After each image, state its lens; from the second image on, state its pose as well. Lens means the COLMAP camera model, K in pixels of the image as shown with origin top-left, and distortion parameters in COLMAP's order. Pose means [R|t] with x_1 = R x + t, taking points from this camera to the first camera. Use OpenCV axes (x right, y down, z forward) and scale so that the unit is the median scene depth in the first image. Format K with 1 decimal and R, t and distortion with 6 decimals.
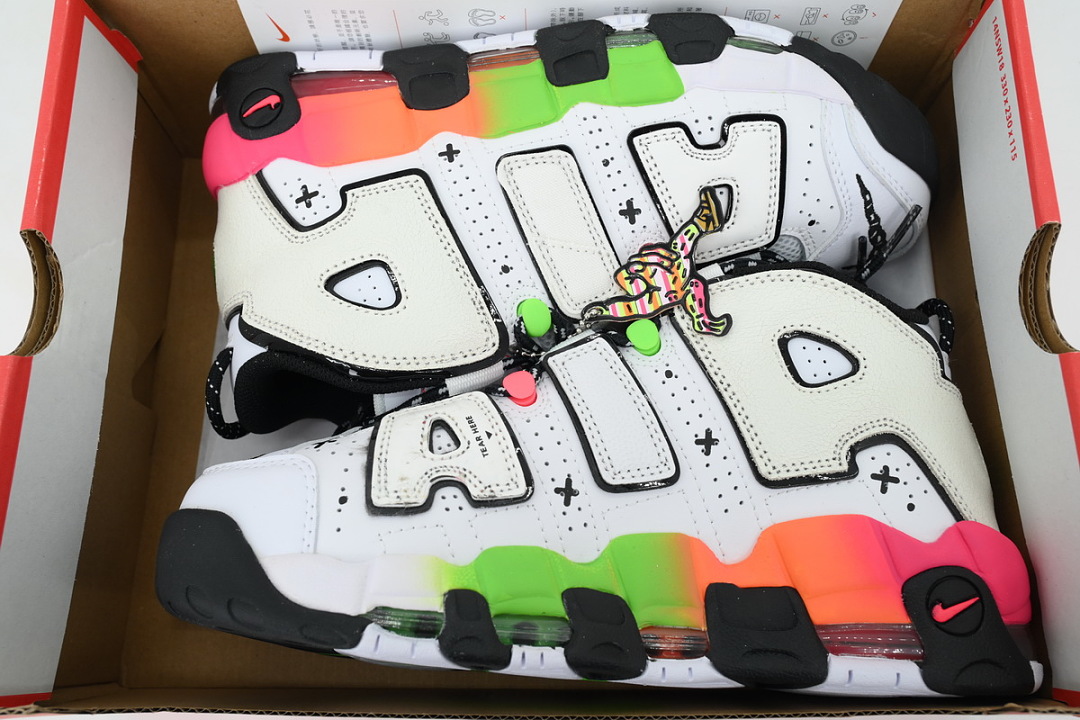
lens RADIAL K [[992.6, 0, 540.0], [0, 992.6, 399.9], [0, 0, 1]] dist [0.005370, 0.003137]
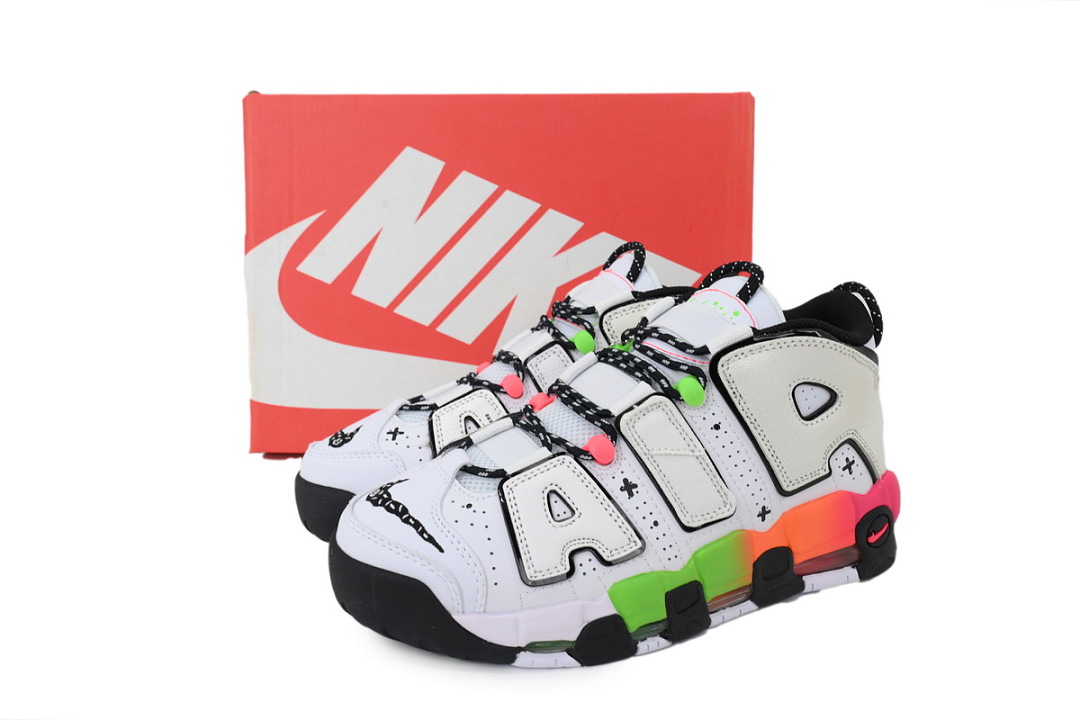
lens RADIAL K [[866.3, 0, 540.0], [0, 866.3, 360.0], [0, 0, 1]] dist [0.059502, -0.001917]
pose [[-0.948923, 0.103864, -0.297921, 0.495974], [-0.125288, -0.990667, 0.053685, -0.076832], [-0.289565, 0.088269, 0.953080, -0.003583]]
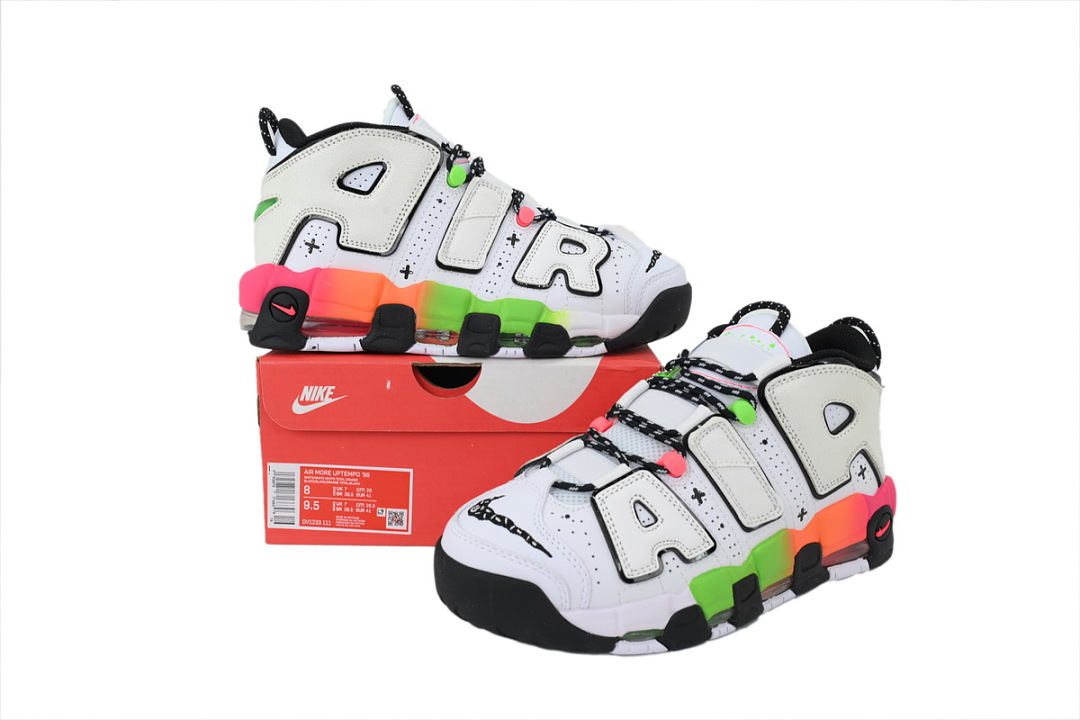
lens RADIAL K [[866.3, 0, 540.0], [0, 866.3, 360.0], [0, 0, 1]] dist [0.059502, -0.001917]
pose [[-0.899008, 0.109766, -0.423953, 0.804498], [-0.150631, -0.986516, 0.063999, -0.041404], [-0.411212, 0.121396, 0.903420, -0.064351]]
